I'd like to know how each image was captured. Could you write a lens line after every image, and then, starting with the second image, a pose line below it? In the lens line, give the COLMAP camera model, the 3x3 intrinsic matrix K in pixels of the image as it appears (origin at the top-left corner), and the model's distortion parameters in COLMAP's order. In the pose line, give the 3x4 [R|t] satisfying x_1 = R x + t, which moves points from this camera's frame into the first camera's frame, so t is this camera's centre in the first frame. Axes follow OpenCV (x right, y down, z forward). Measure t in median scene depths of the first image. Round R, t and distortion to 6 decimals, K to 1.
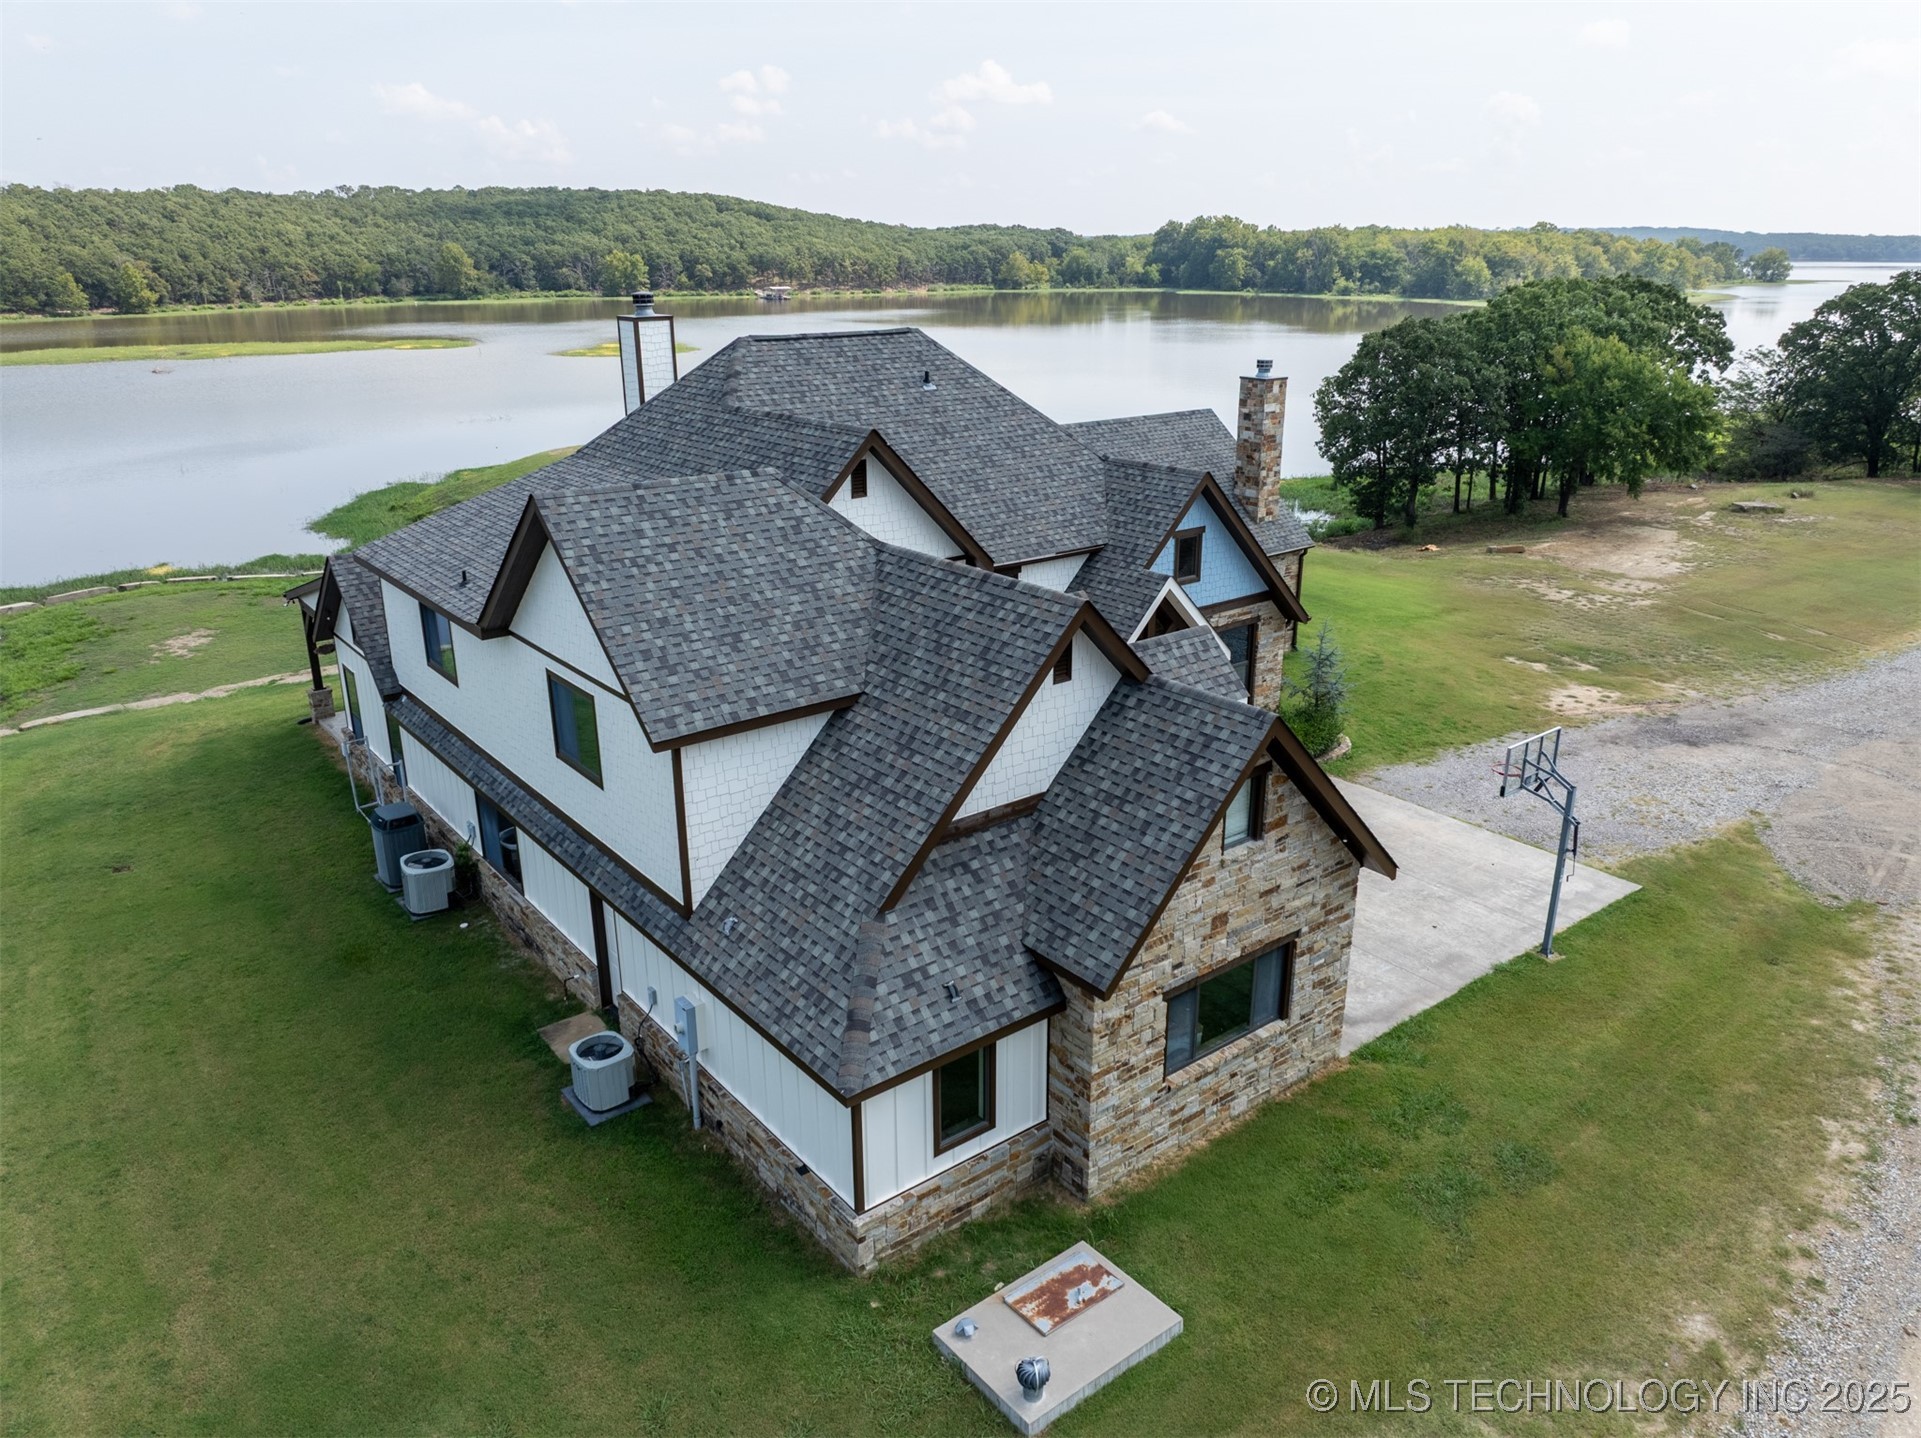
lens RADIAL K [[1353.3, 0, 966.2], [0, 1353.3, 711.0], [0, 0, 1]] dist [-0.046291, 0.016803]
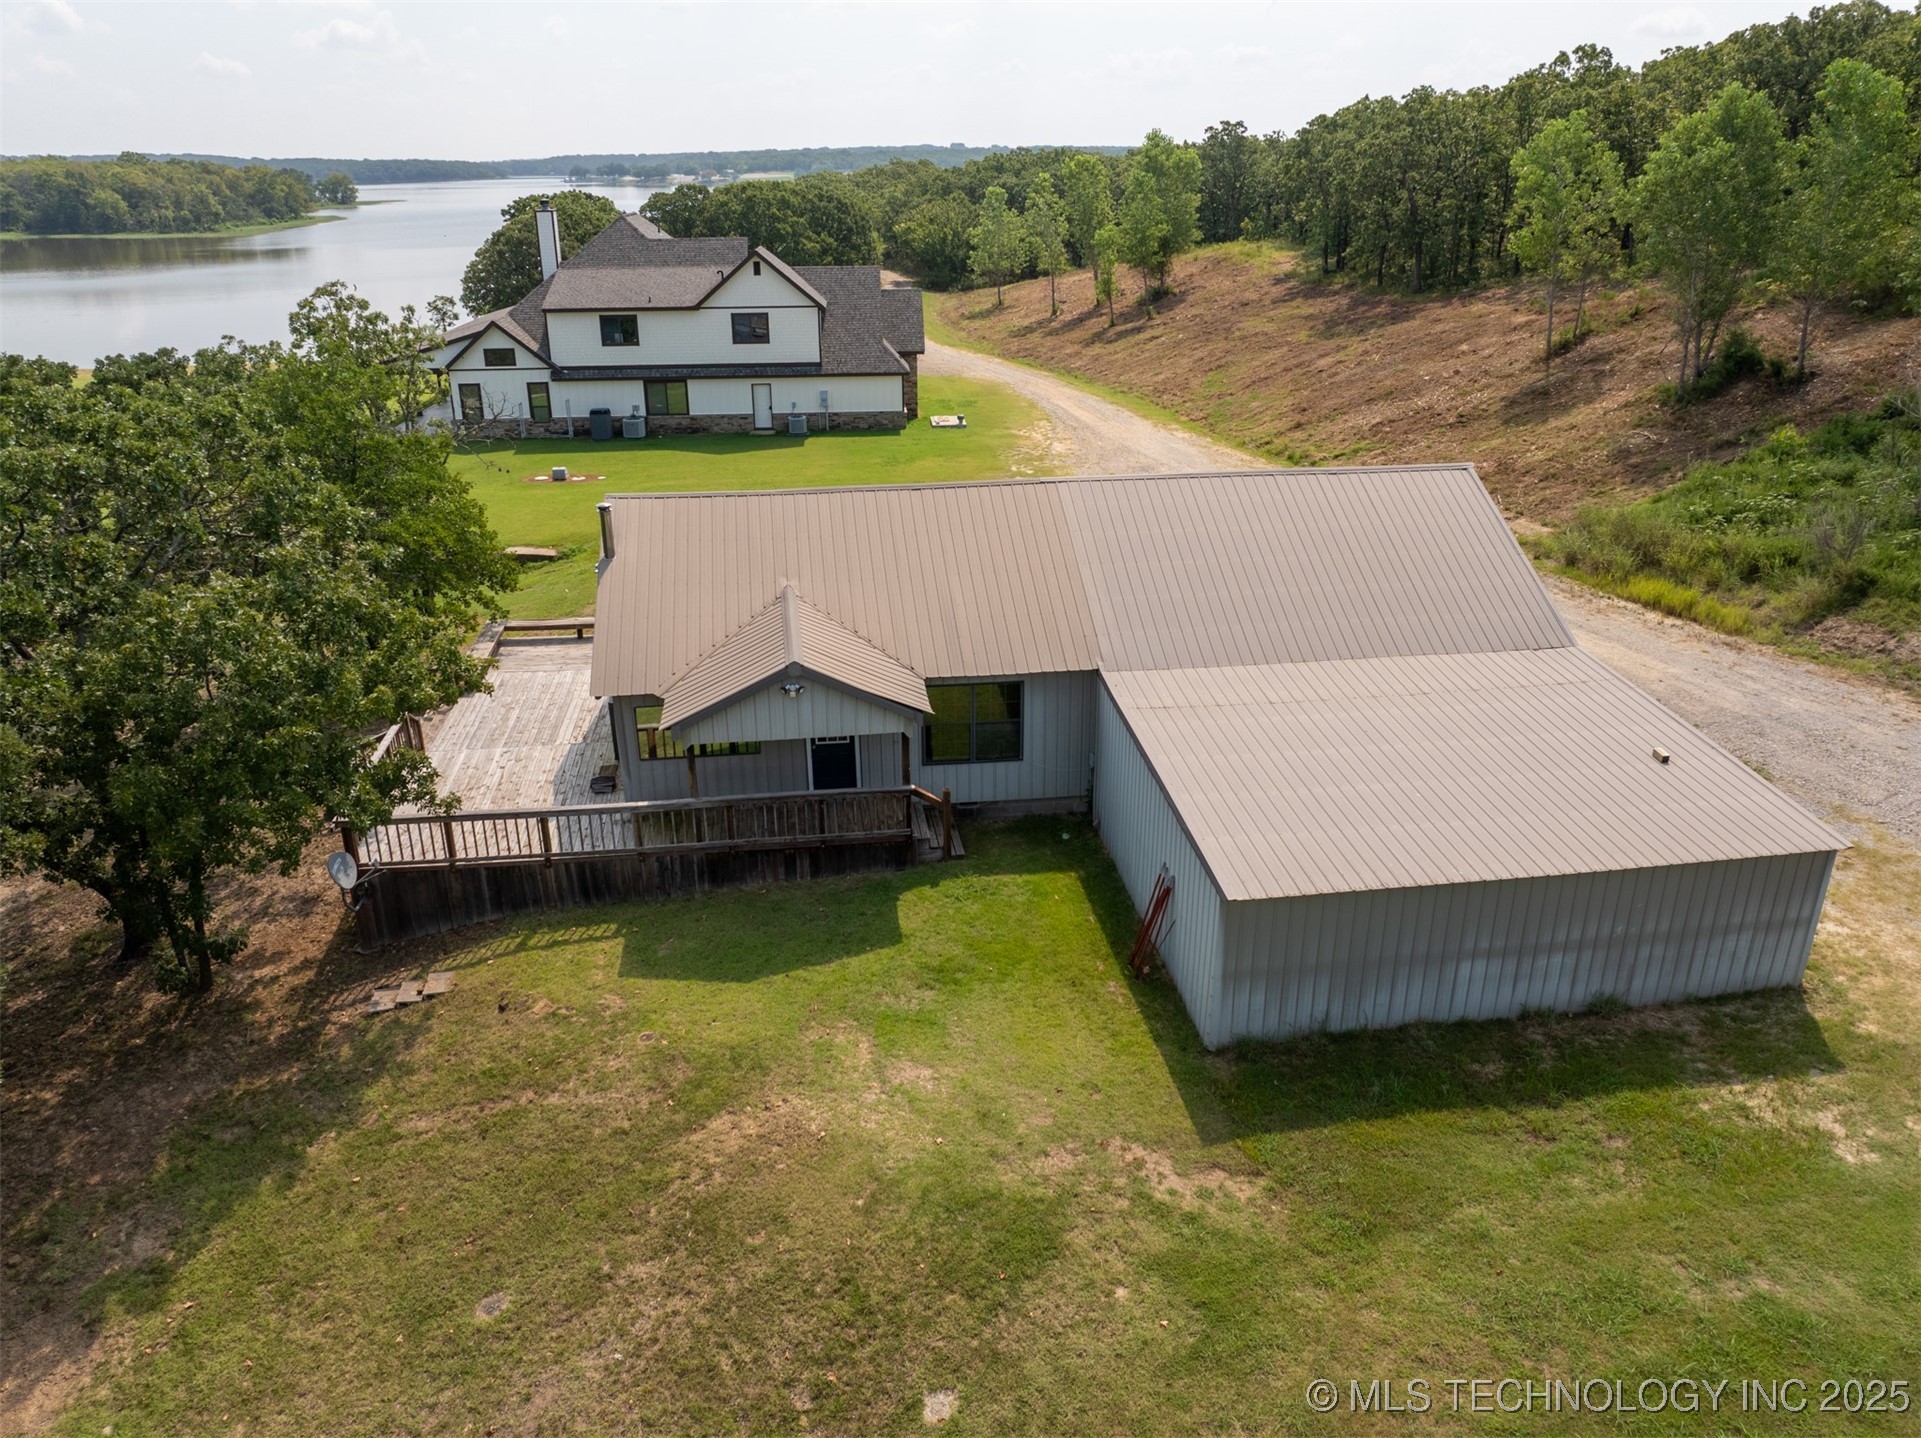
lens RADIAL K [[1353.3, 0, 961.8], [0, 1353.3, 713.0], [0, 0, 1]] dist [-0.046291, 0.016803]
pose [[0.560774, -0.310974, 0.767351, -1.429255], [0.272008, 0.944540, 0.184000, 0.220616], [-0.782013, 0.105544, 0.614260, -0.659490]]
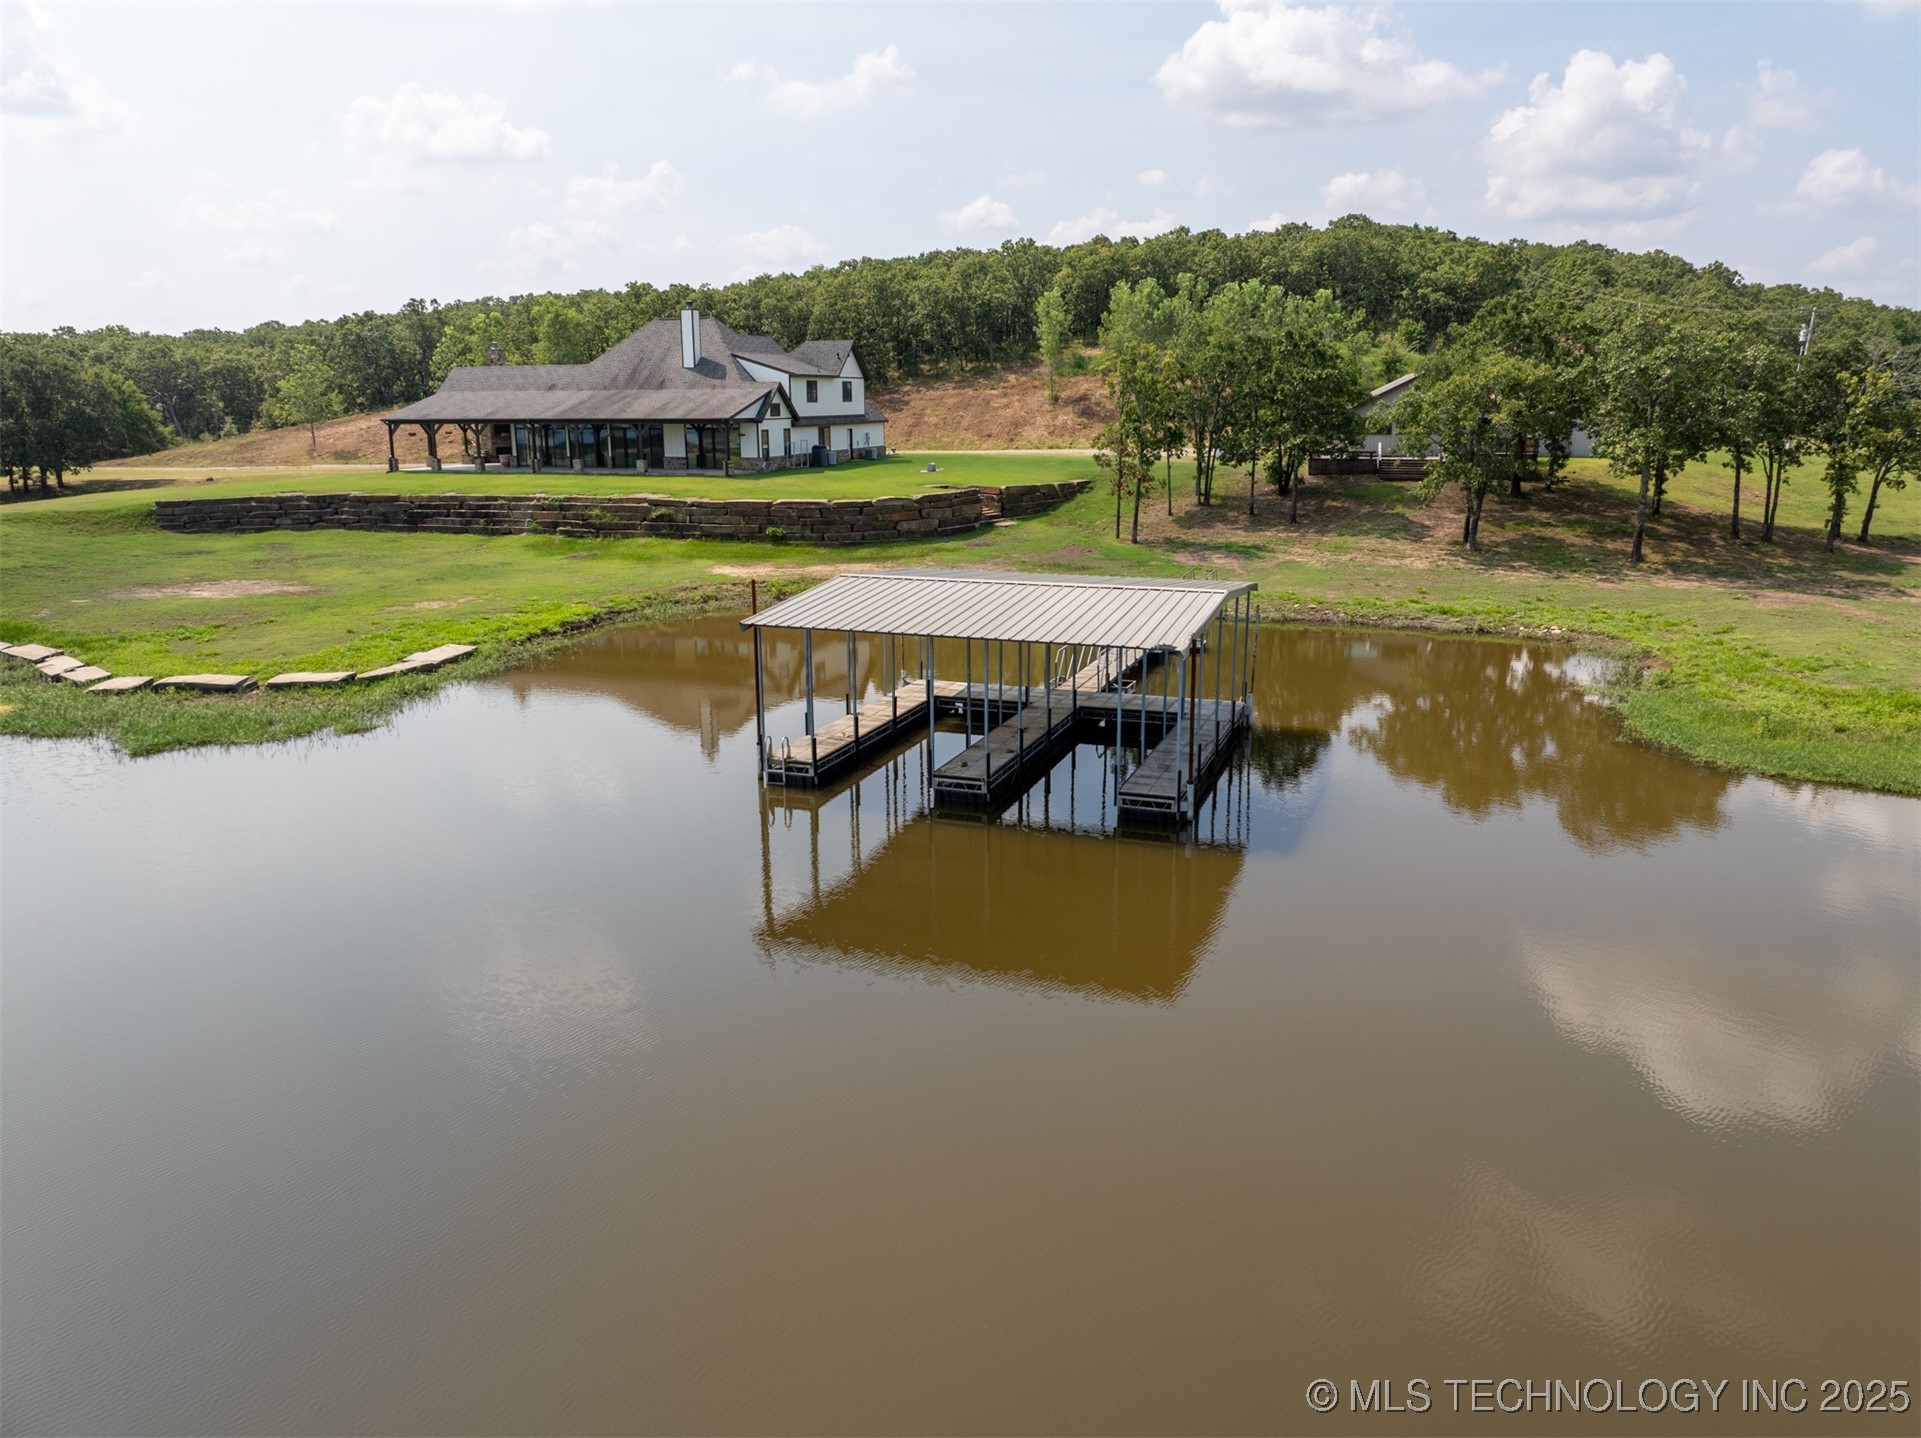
lens RADIAL K [[1353.3, 0, 967.6], [0, 1353.3, 730.0], [0, 0, 1]] dist [-0.046291, 0.016803]
pose [[-0.562760, -0.191178, 0.804209, -2.406002], [0.276558, 0.873279, 0.401124, -0.386421], [-0.778984, 0.448147, -0.438575, 1.720006]]
